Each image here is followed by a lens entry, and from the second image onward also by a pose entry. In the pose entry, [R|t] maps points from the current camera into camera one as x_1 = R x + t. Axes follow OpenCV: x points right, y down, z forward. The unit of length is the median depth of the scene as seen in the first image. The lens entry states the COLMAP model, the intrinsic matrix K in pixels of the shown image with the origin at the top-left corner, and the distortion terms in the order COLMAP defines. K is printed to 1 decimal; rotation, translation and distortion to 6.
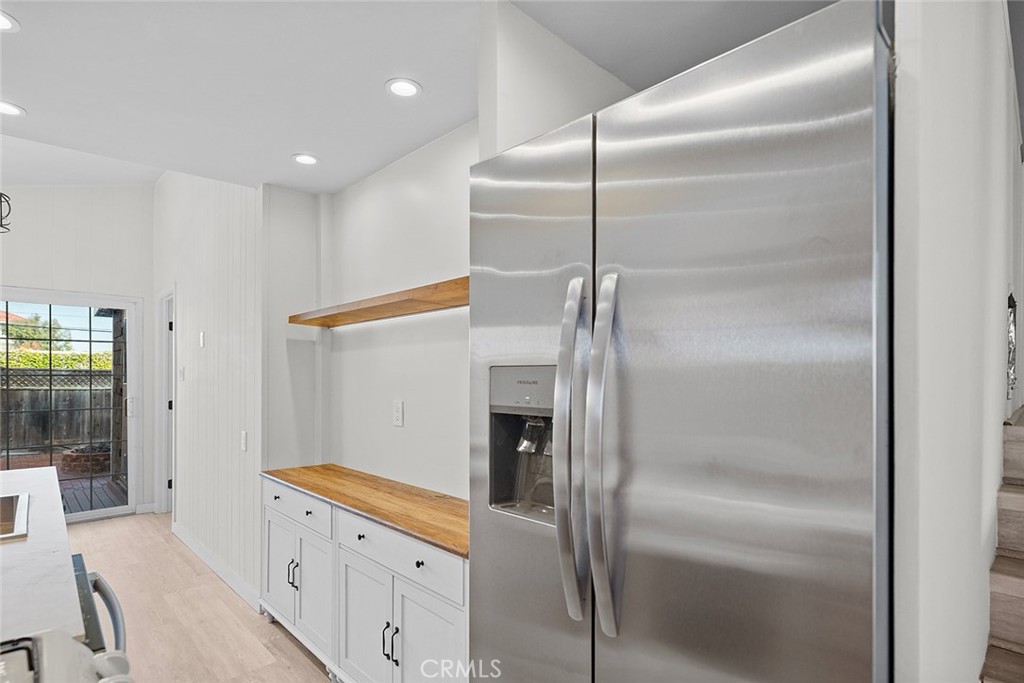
lens RADIAL K [[507.7, 0, 510.5], [0, 507.7, 376.7], [0, 0, 1]] dist [-0.000264, 0.000026]
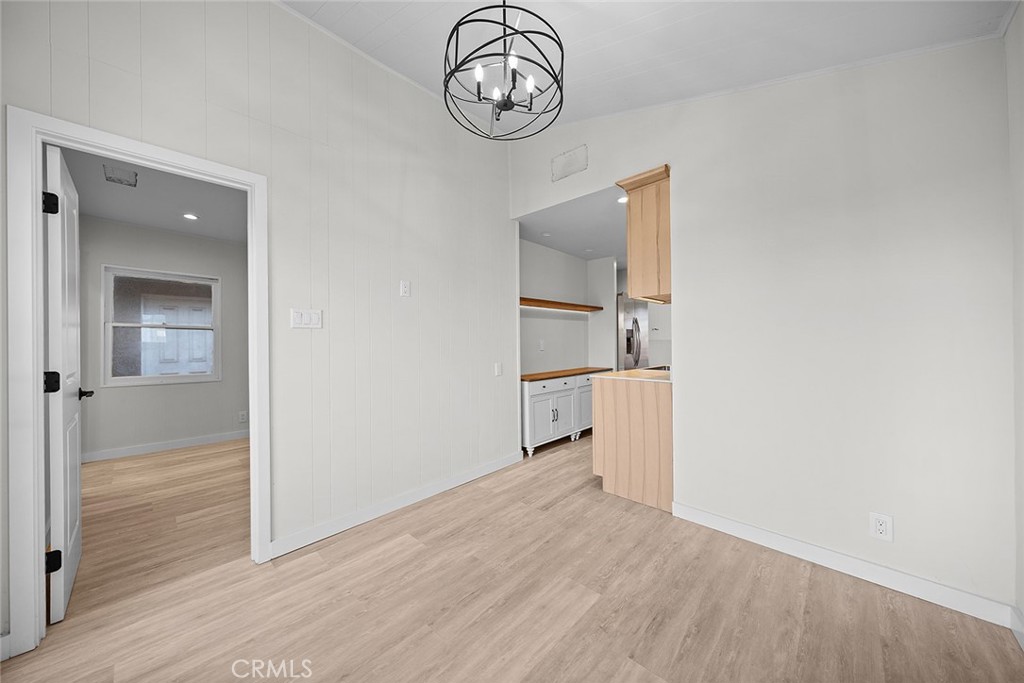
lens RADIAL K [[356.4, 0, 508.2], [0, 356.4, 339.8], [0, 0, 1]] dist [-0.001421, -0.000100]
pose [[-0.047426, 0.002555, 0.998871, -0.450227], [0.003860, 0.999990, -0.002375, 0.011569], [-0.998867, 0.003743, -0.047435, 0.285440]]
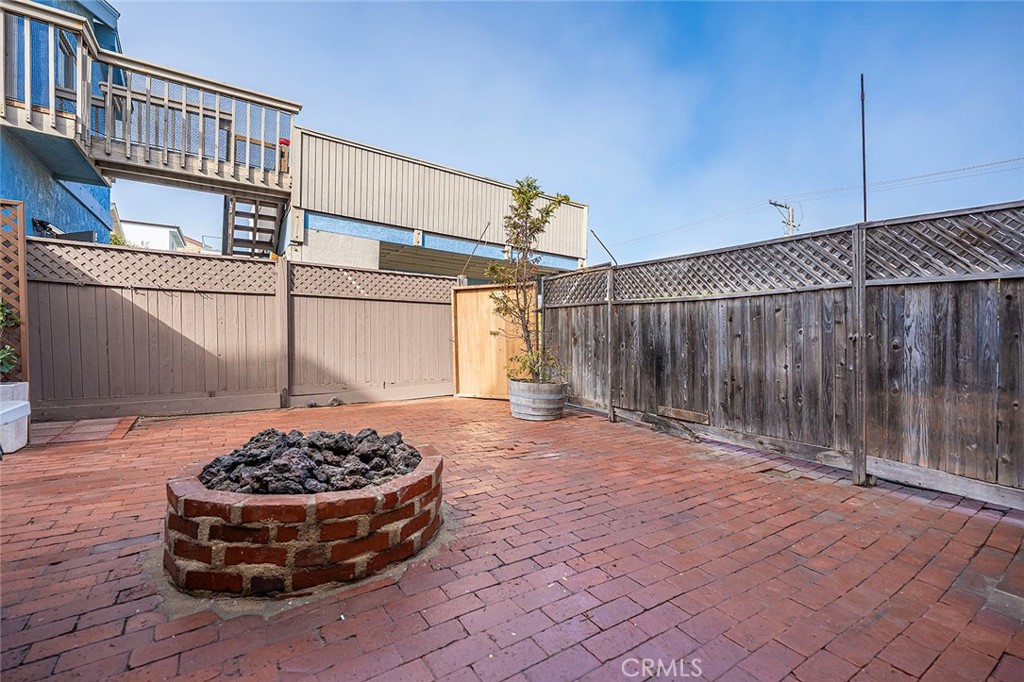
lens RADIAL K [[436.7, 0, 516.0], [0, 436.7, 339.5], [0, 0, 1]] dist [0.000136, -0.000477]
pose [[-0.176937, 0.004188, -0.984213, -0.479629], [-0.014232, 0.999875, 0.006814, 0.061026], [0.984119, 0.015213, -0.176856, 0.950170]]
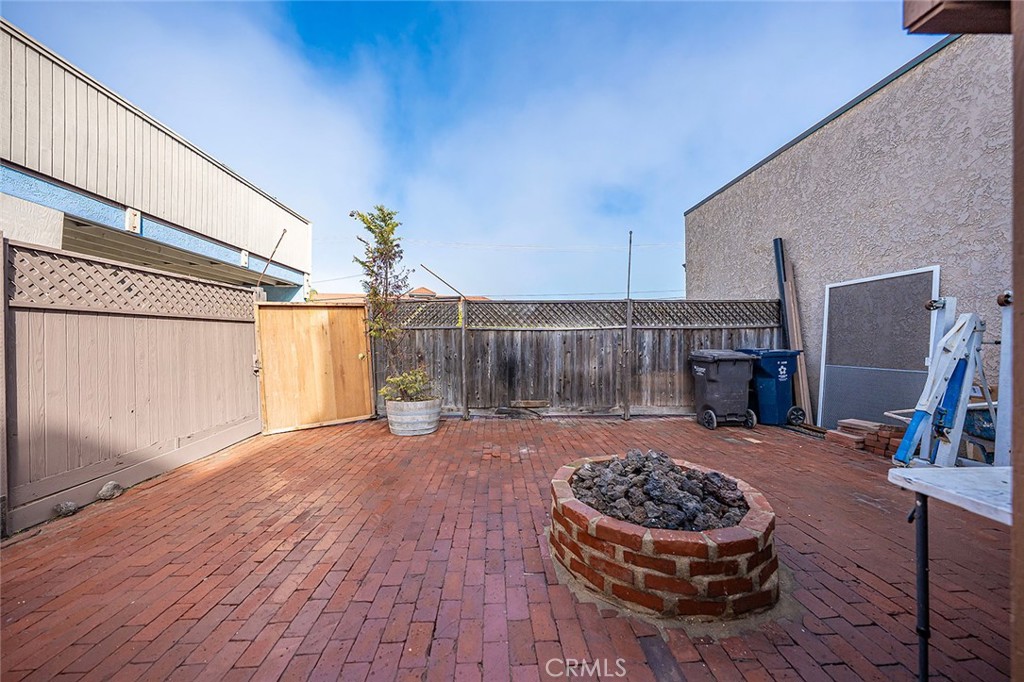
lens RADIAL K [[356.4, 0, 508.2], [0, 356.4, 339.3], [0, 0, 1]] dist [-0.001421, -0.000100]
pose [[0.736101, -0.006904, -0.676836, -0.585110], [0.012616, 0.999914, 0.003521, 0.036929], [0.676754, -0.011130, 0.736125, 0.633318]]
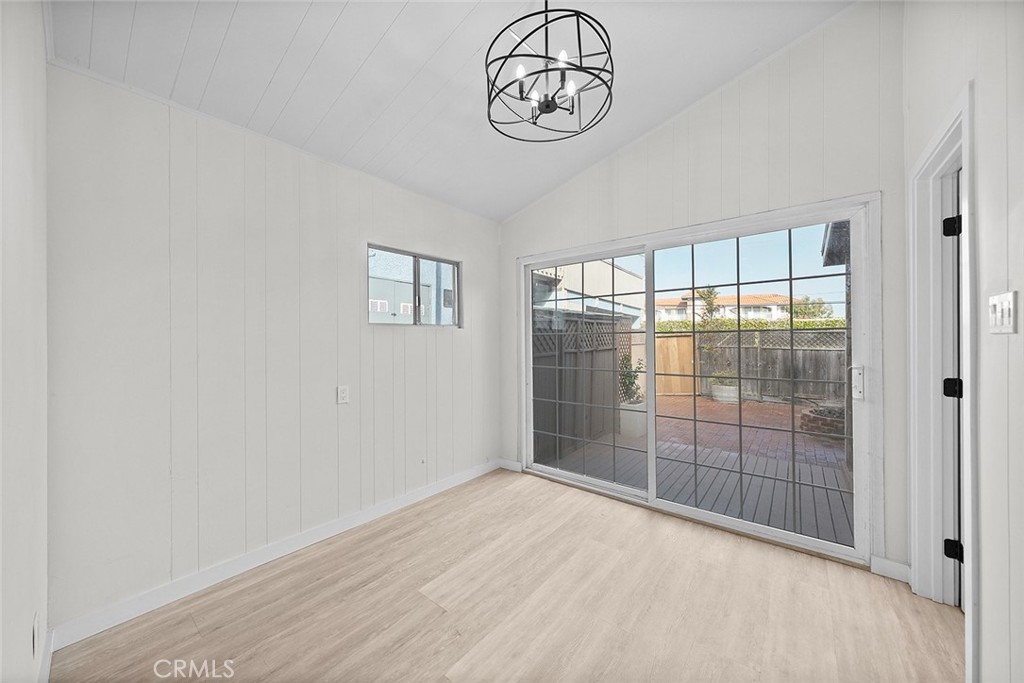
lens RADIAL K [[365.9, 0, 507.1], [0, 365.9, 340.9], [0, 0, 1]] dist [0.007757, -0.000021]
pose [[0.127839, -0.002552, -0.991792, -0.170278], [0.004810, 0.999987, -0.001953, 0.004538], [0.991783, -0.004521, 0.127849, 0.244857]]
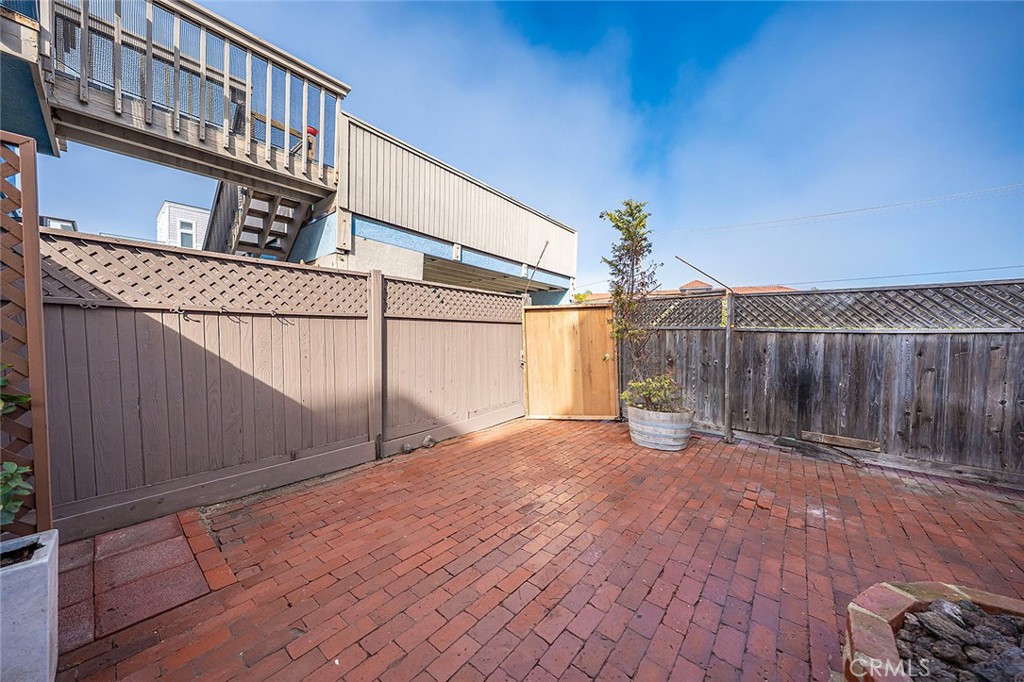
lens RADIAL K [[347.4, 0, 507.8], [0, 347.4, 340.7], [0, 0, 1]] dist [-0.001948, 0.000238]
pose [[0.093928, 0.017255, -0.995429, -0.603451], [-0.007702, 0.999832, 0.016604, 0.030658], [0.995549, 0.006108, 0.094045, 0.675719]]
